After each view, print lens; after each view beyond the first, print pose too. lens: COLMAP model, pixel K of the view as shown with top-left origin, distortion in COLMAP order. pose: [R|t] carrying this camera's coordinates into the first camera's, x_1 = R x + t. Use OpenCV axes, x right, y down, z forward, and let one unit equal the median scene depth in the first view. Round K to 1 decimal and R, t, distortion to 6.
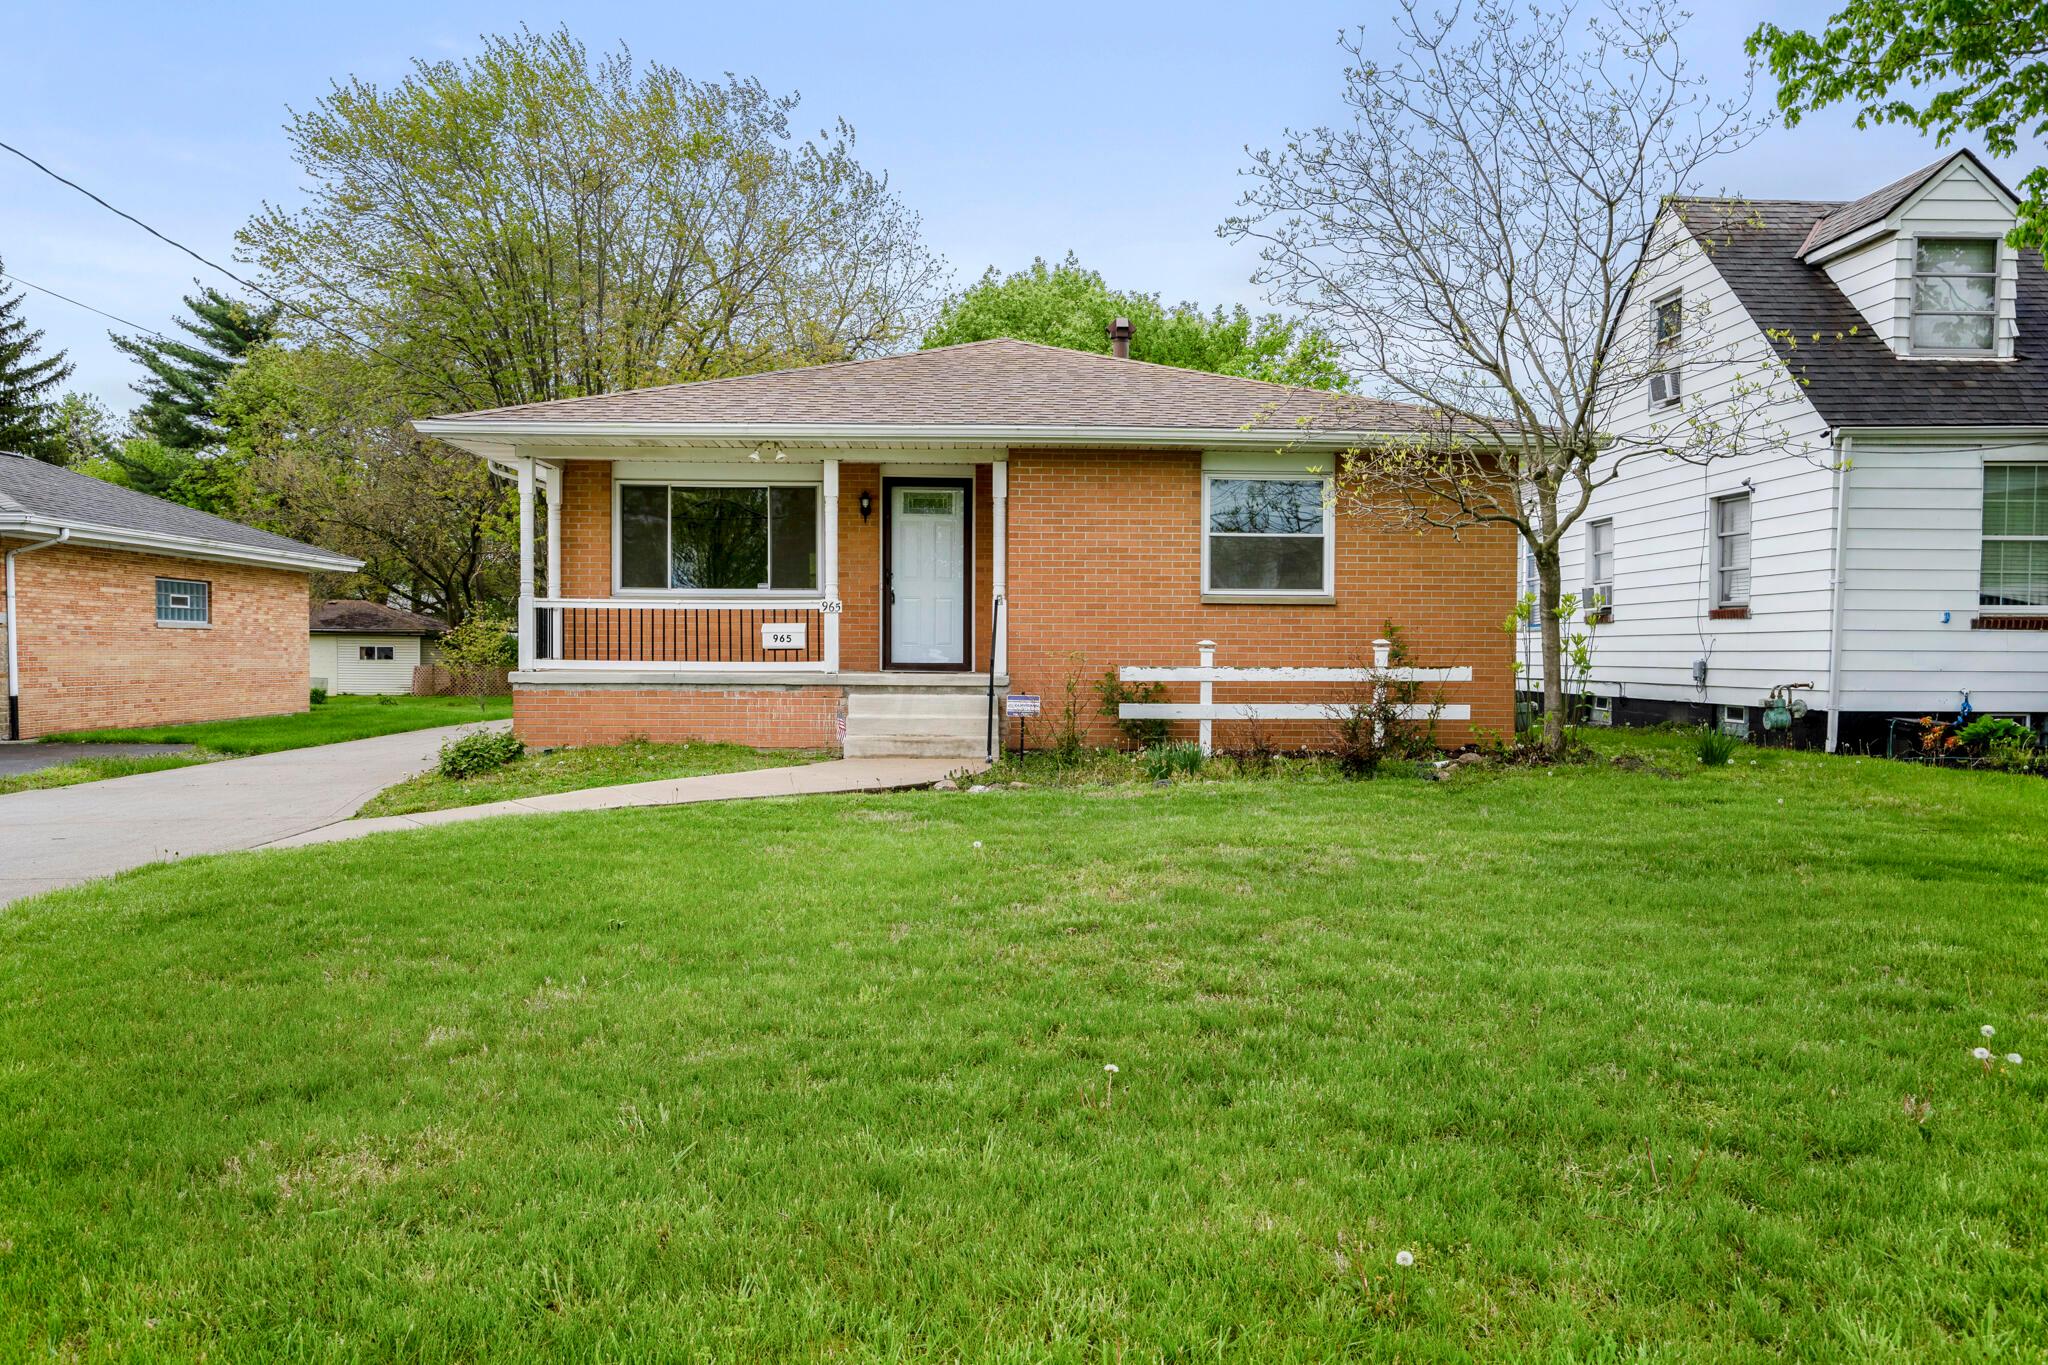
lens RADIAL K [[1623.9, 0, 1038.6], [0, 1623.9, 782.0], [0, 0, 1]] dist [0.032428, 0.028786]
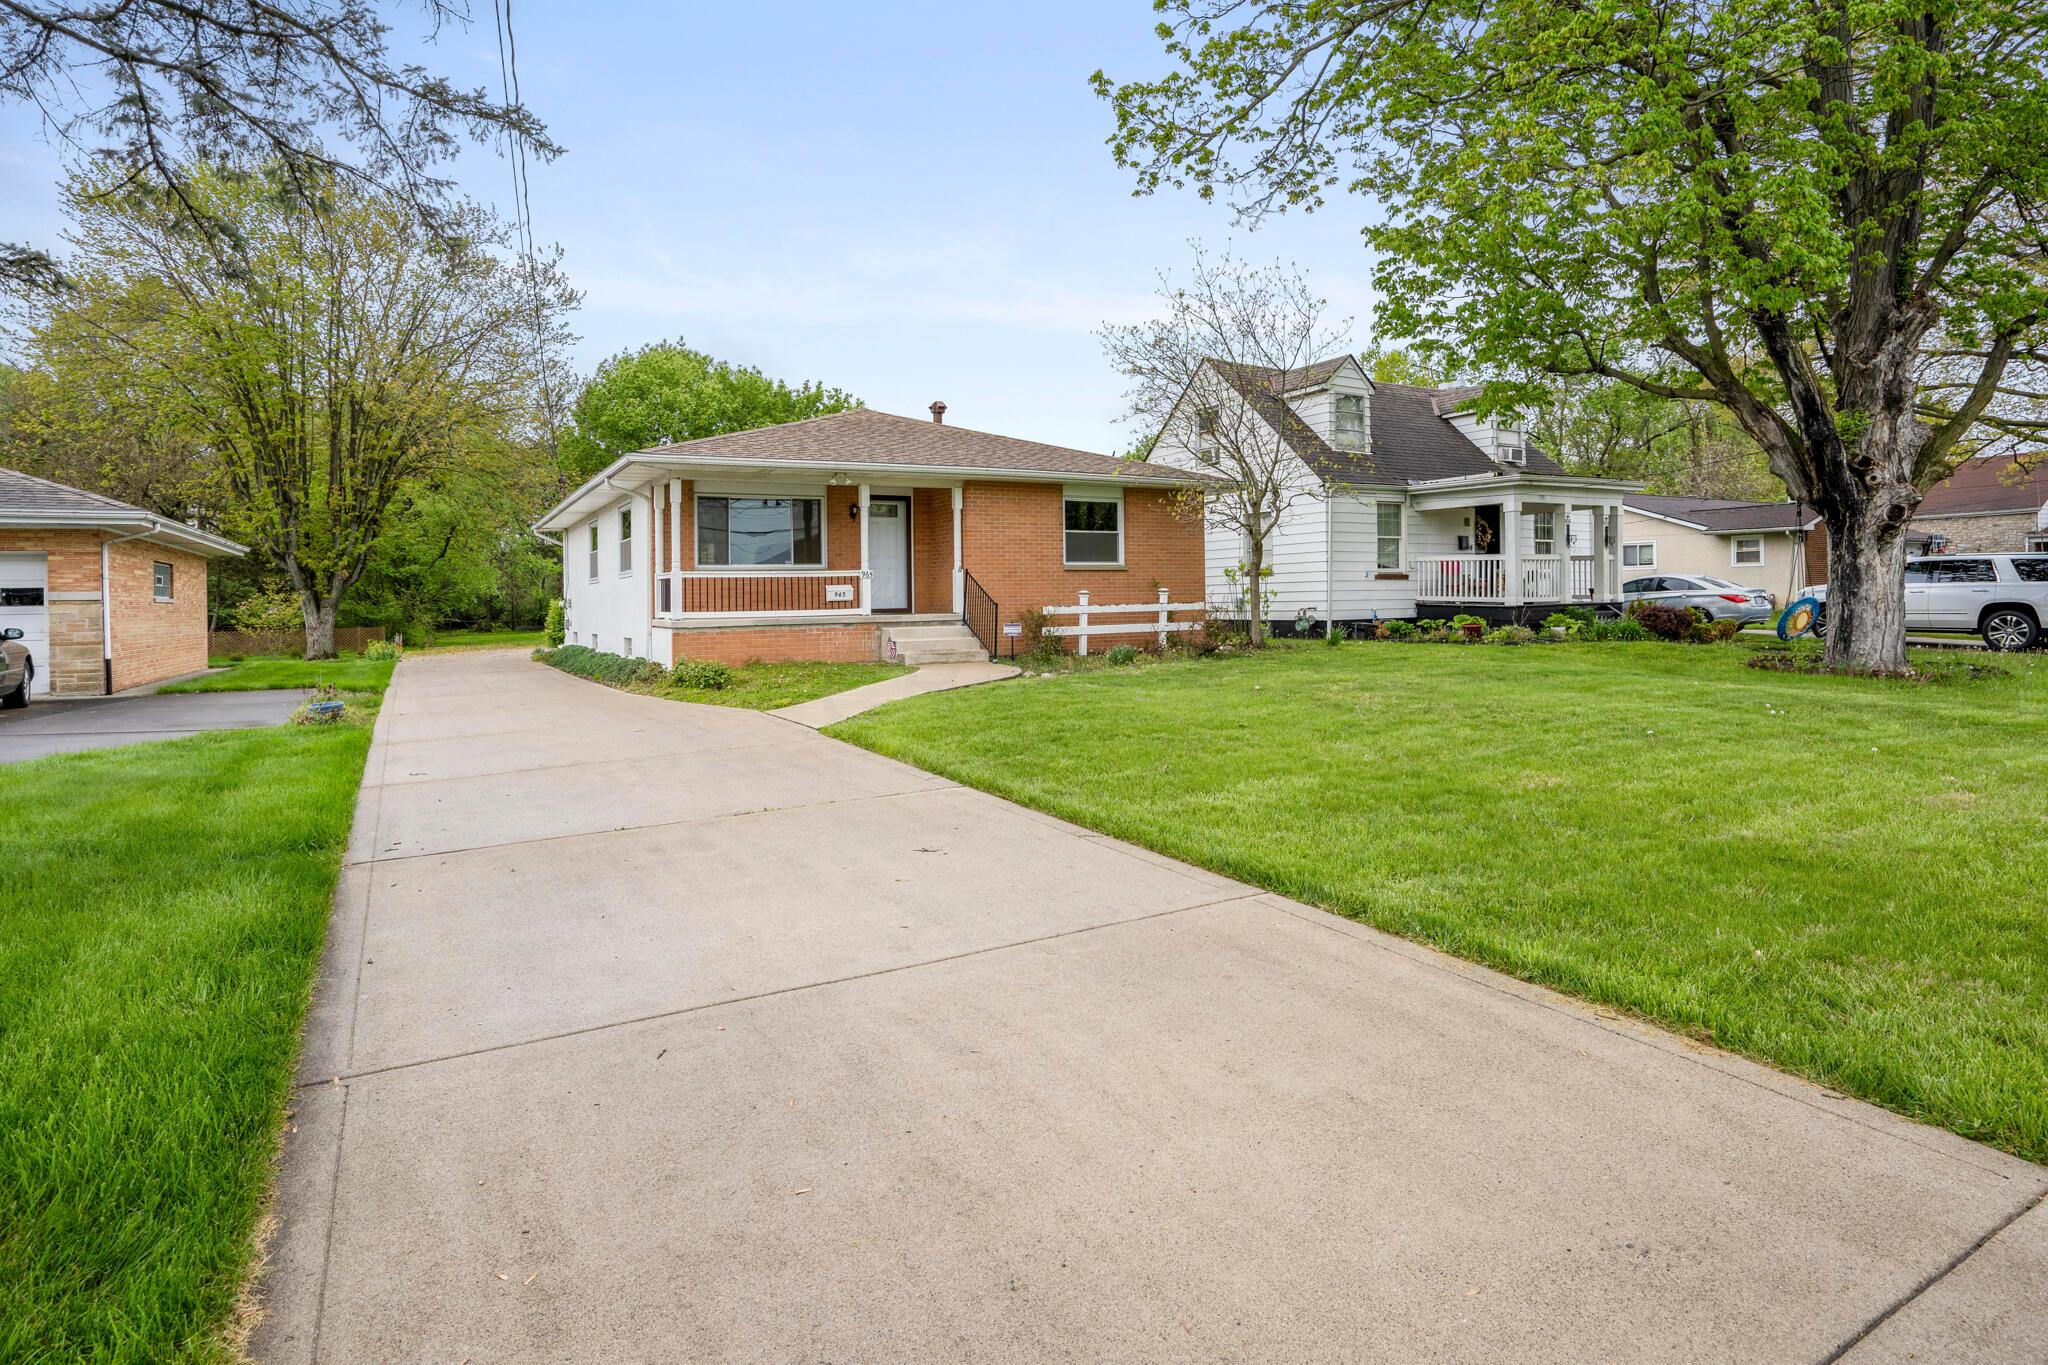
lens RADIAL K [[1110.2, 0, 1020.9], [0, 1110.2, 670.8], [0, 0, 1]] dist [-0.007984, 0.000737]
pose [[0.885437, -0.051973, 0.461844, -0.486509], [0.061508, 0.998091, -0.005604, 0.003546], [-0.460671, 0.033369, 0.886943, -0.047181]]
